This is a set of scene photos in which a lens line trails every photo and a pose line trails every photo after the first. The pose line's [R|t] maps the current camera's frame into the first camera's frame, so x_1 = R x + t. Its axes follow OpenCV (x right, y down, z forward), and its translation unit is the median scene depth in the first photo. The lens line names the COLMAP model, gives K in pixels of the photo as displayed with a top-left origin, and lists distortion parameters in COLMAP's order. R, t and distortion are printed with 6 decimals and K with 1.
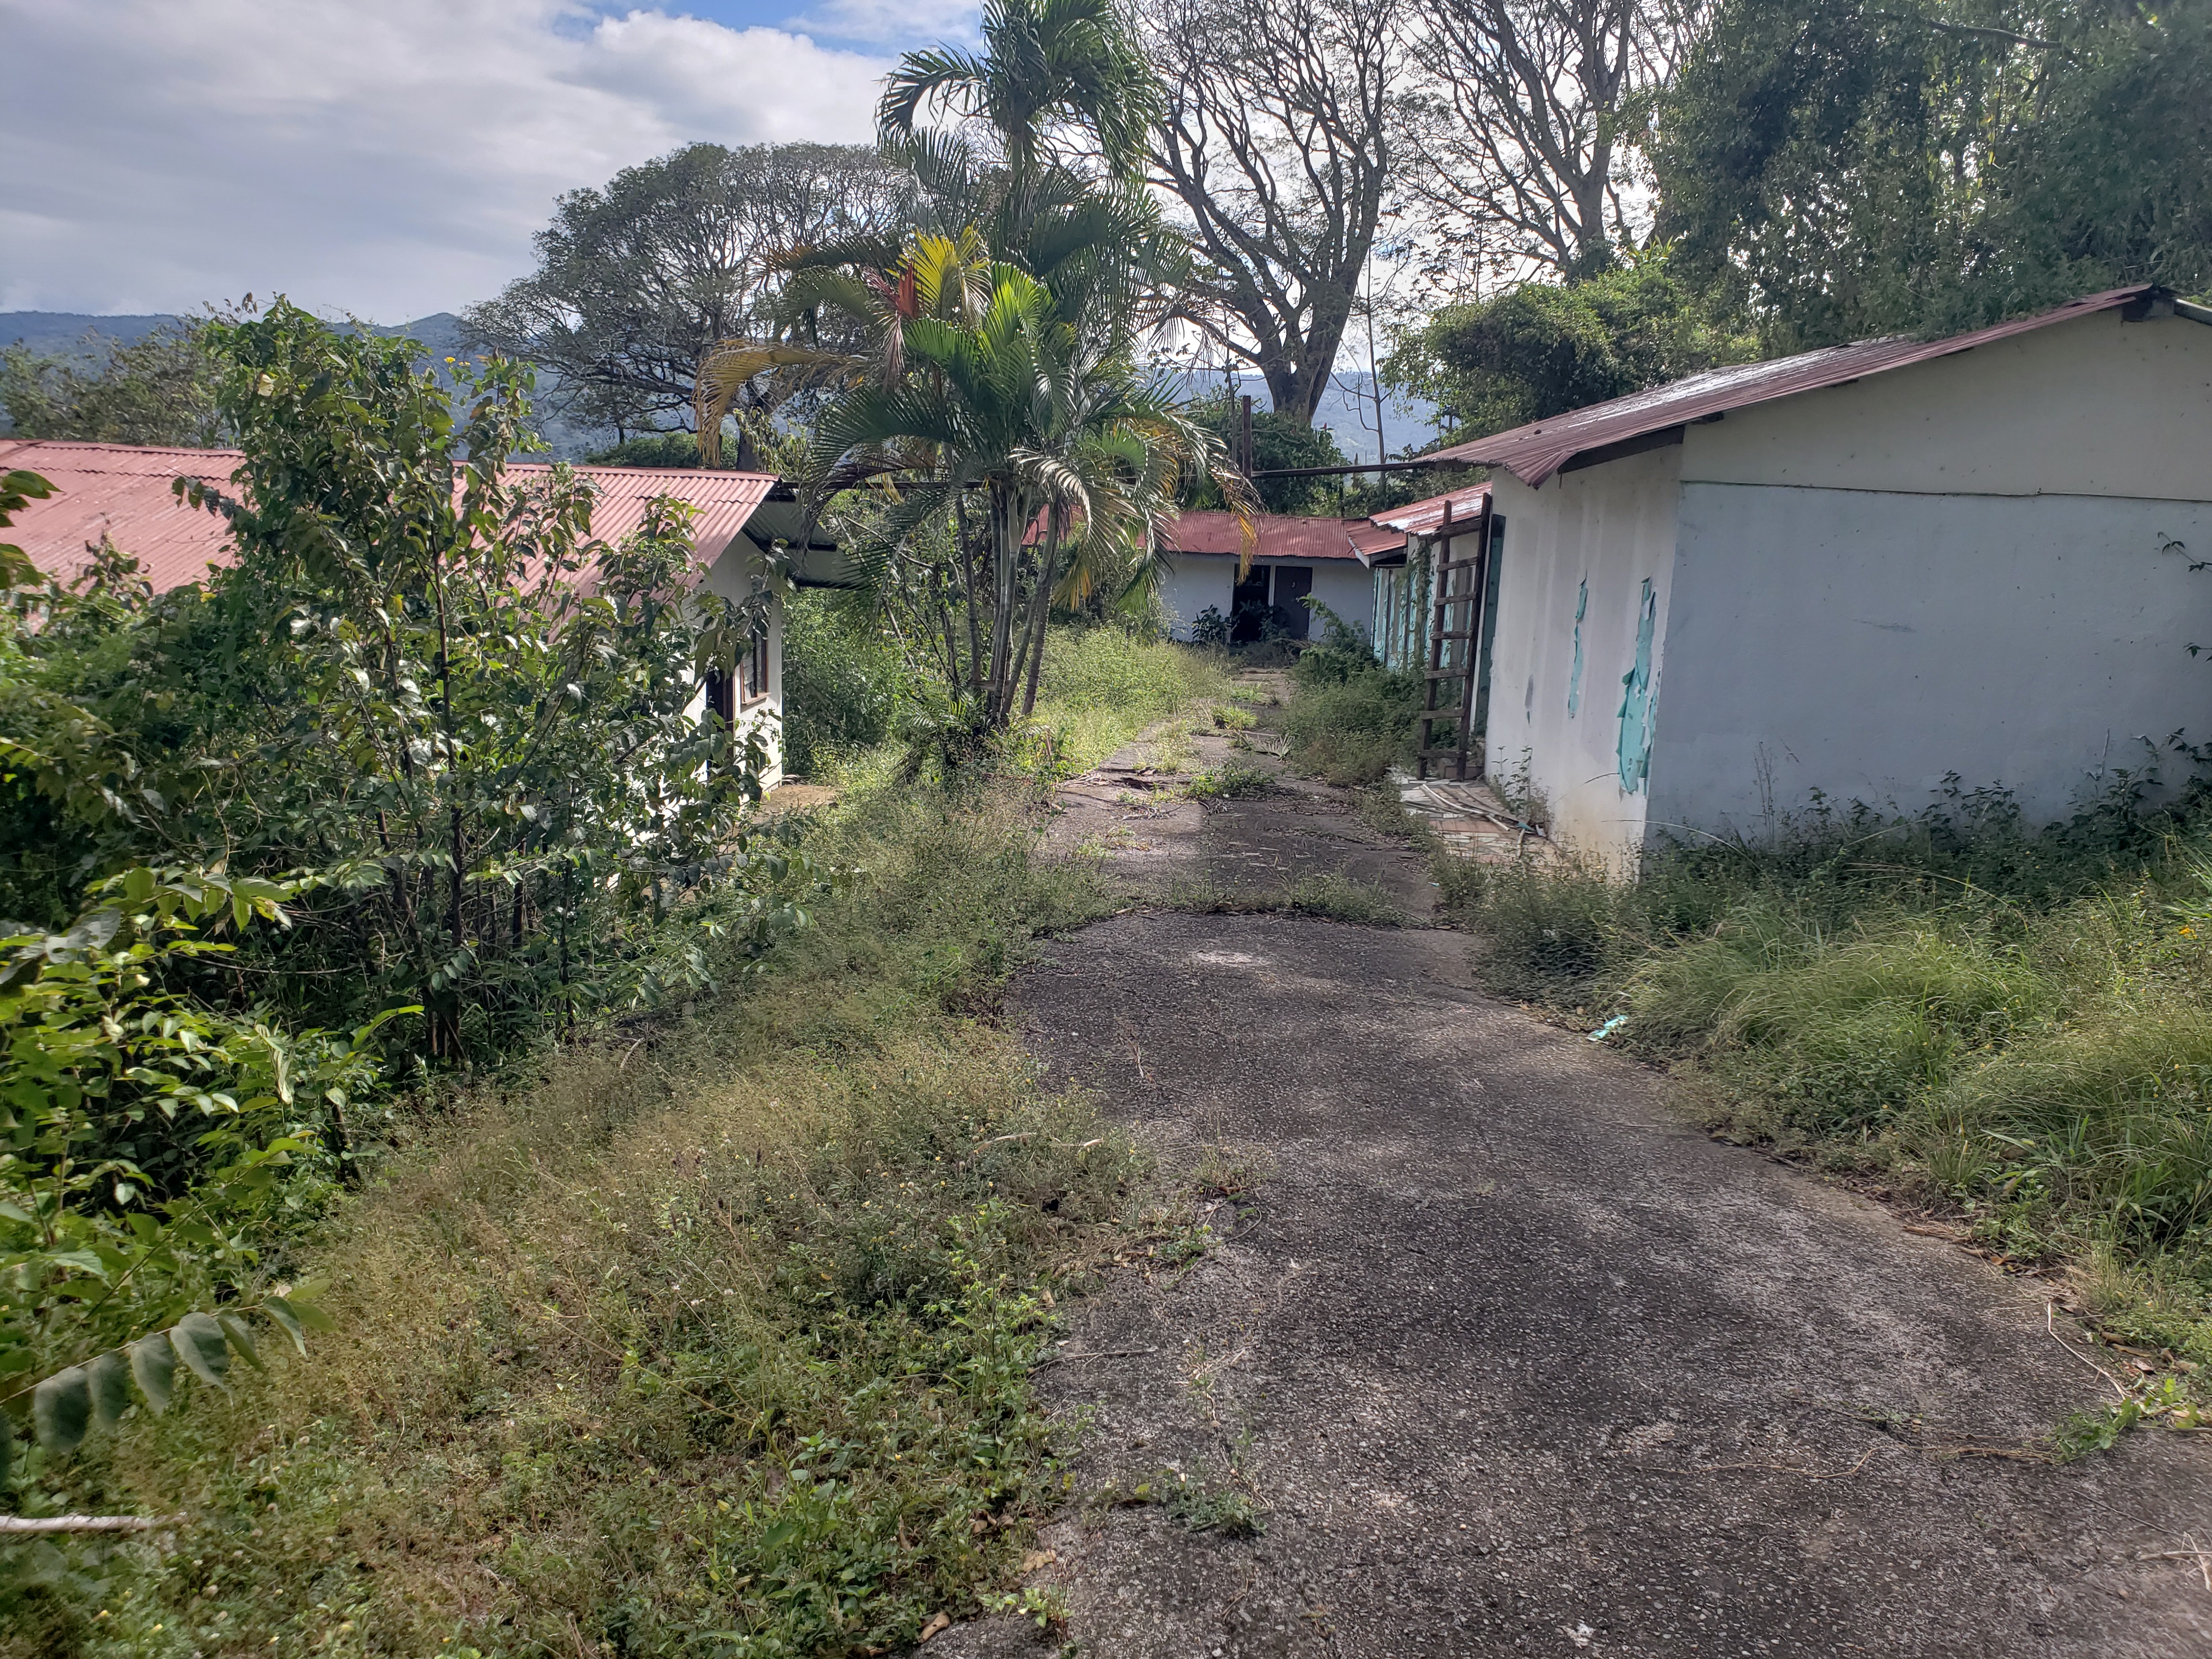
lens RADIAL K [[1679.3, 0, 1127.2], [0, 1679.3, 828.5], [0, 0, 1]] dist [-0.002960, -0.001012]
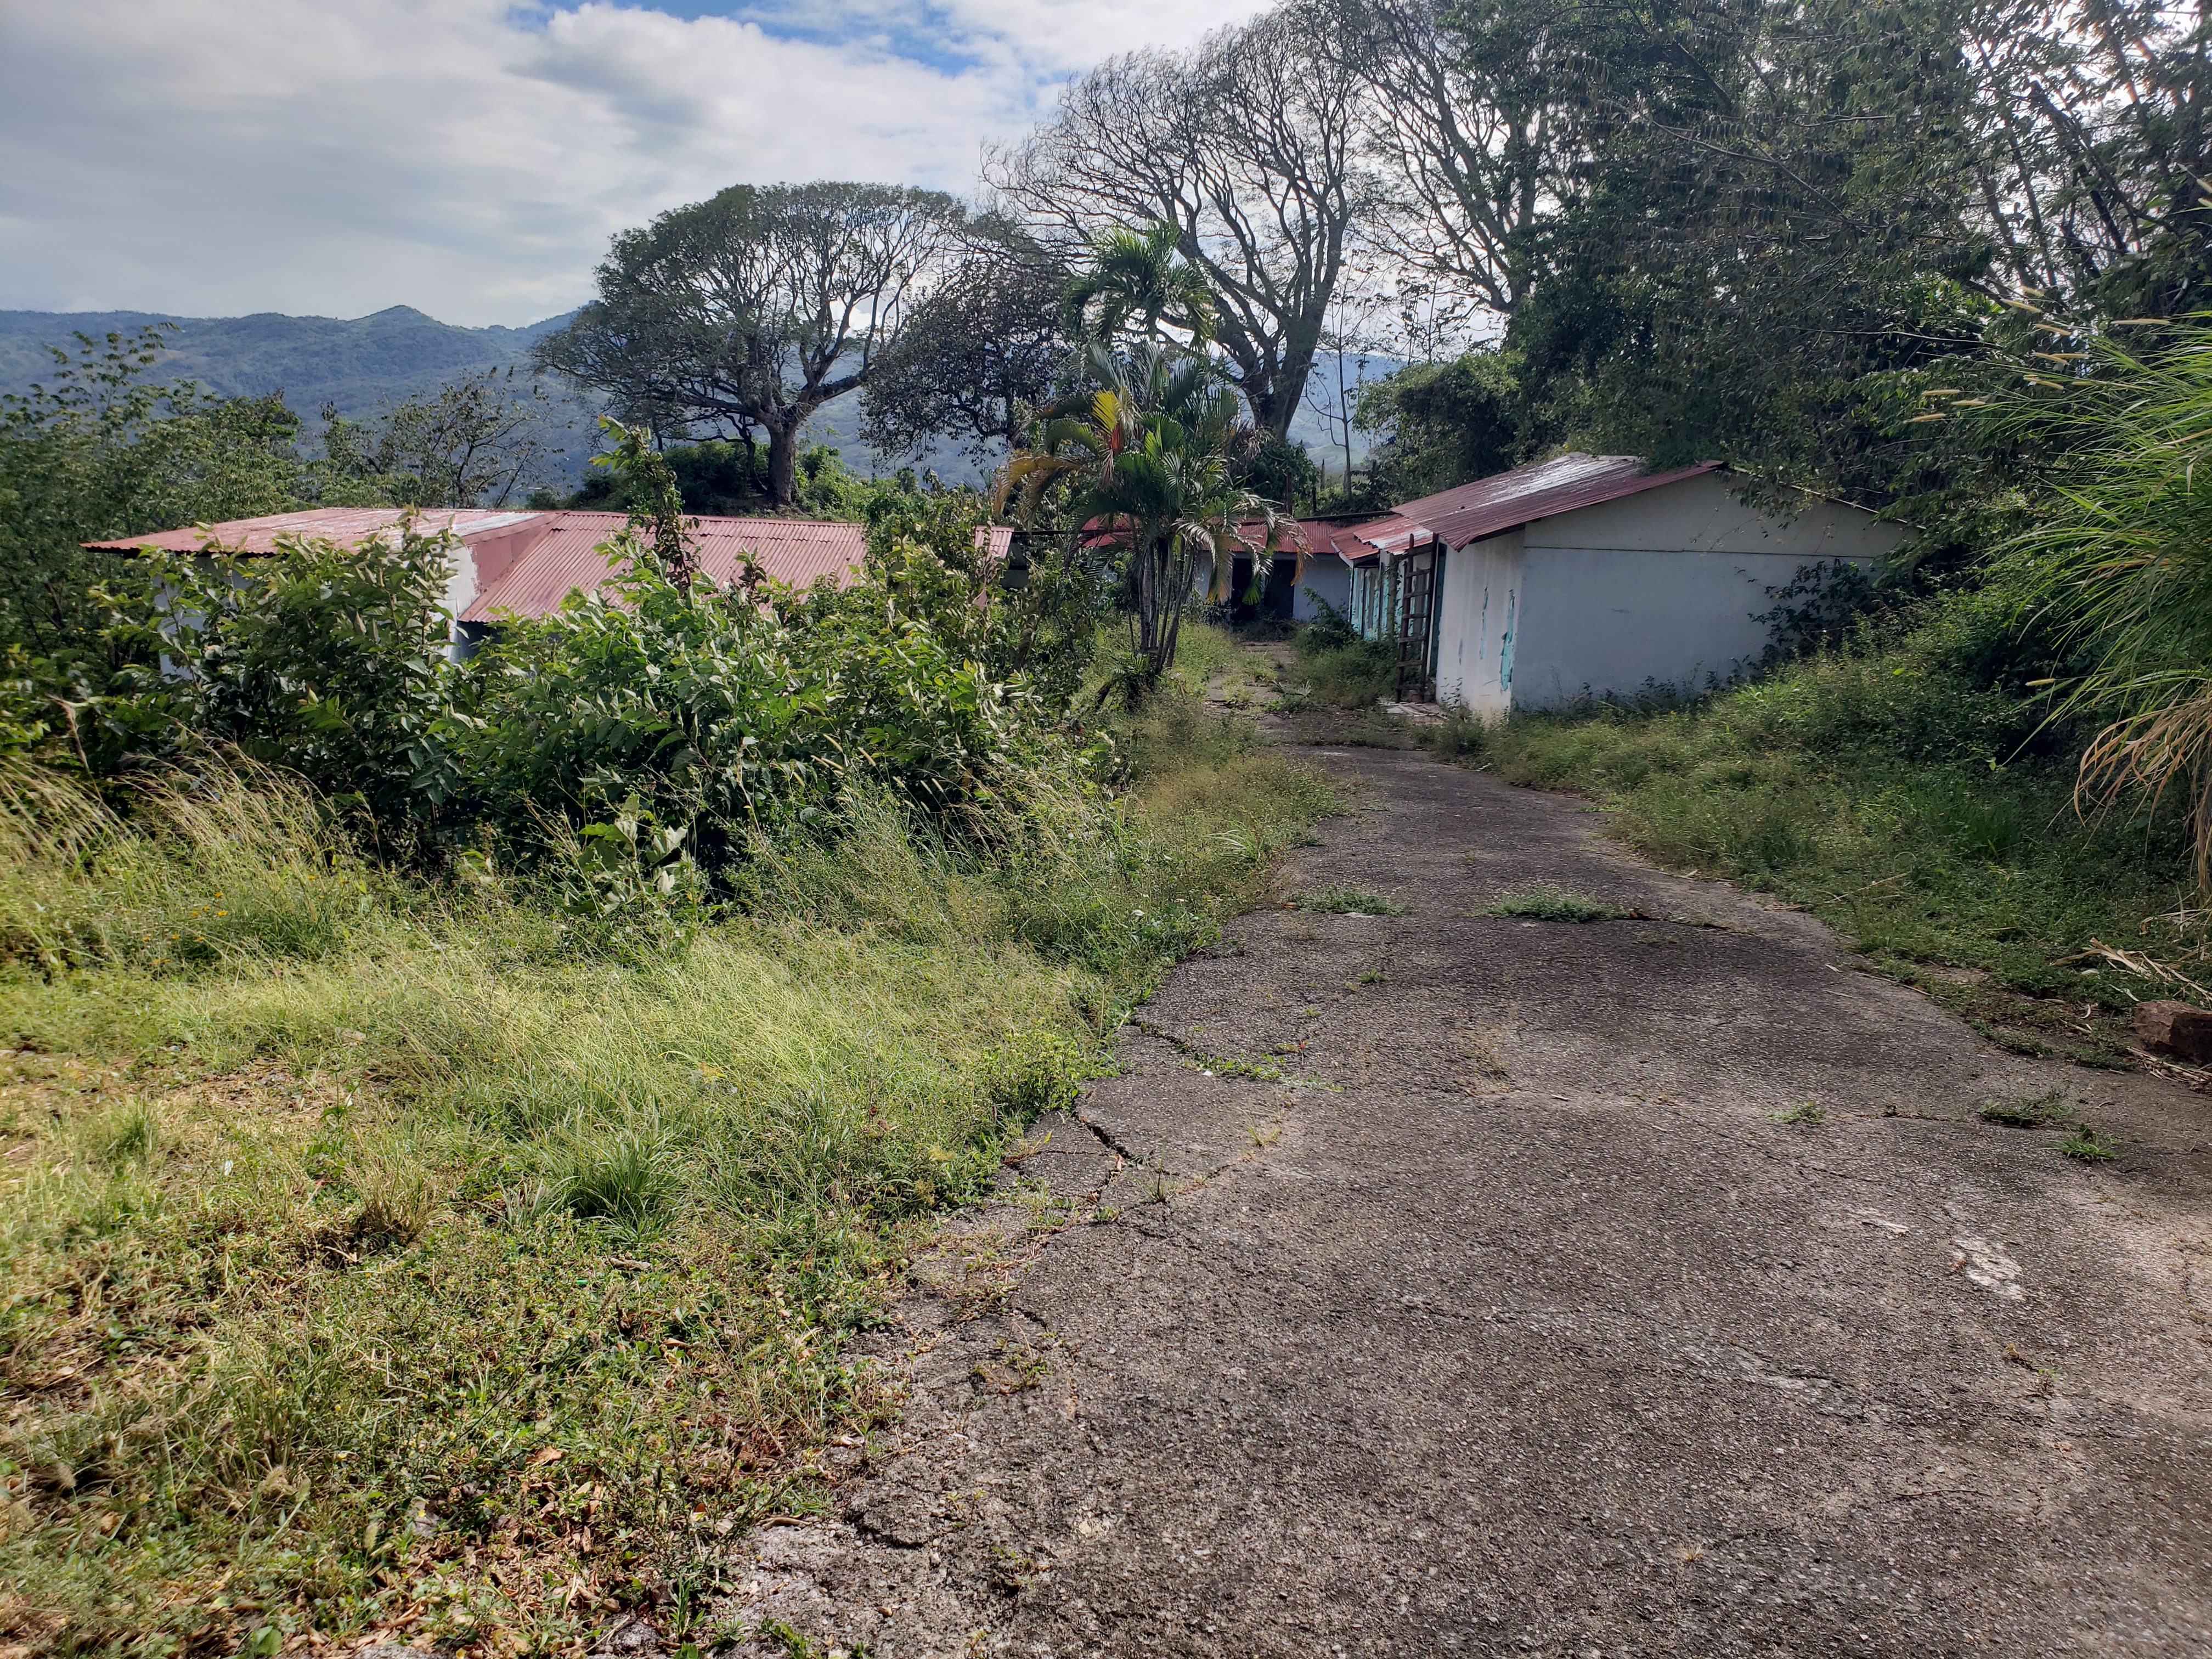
lens RADIAL K [[1679.3, 0, 1084.8], [0, 1679.3, 829.1], [0, 0, 1]] dist [-0.002960, -0.001012]
pose [[0.999919, -0.012310, 0.003217, -0.041578], [0.012274, 0.999864, 0.011058, 0.021464], [-0.003353, -0.011018, 0.999934, -0.194586]]
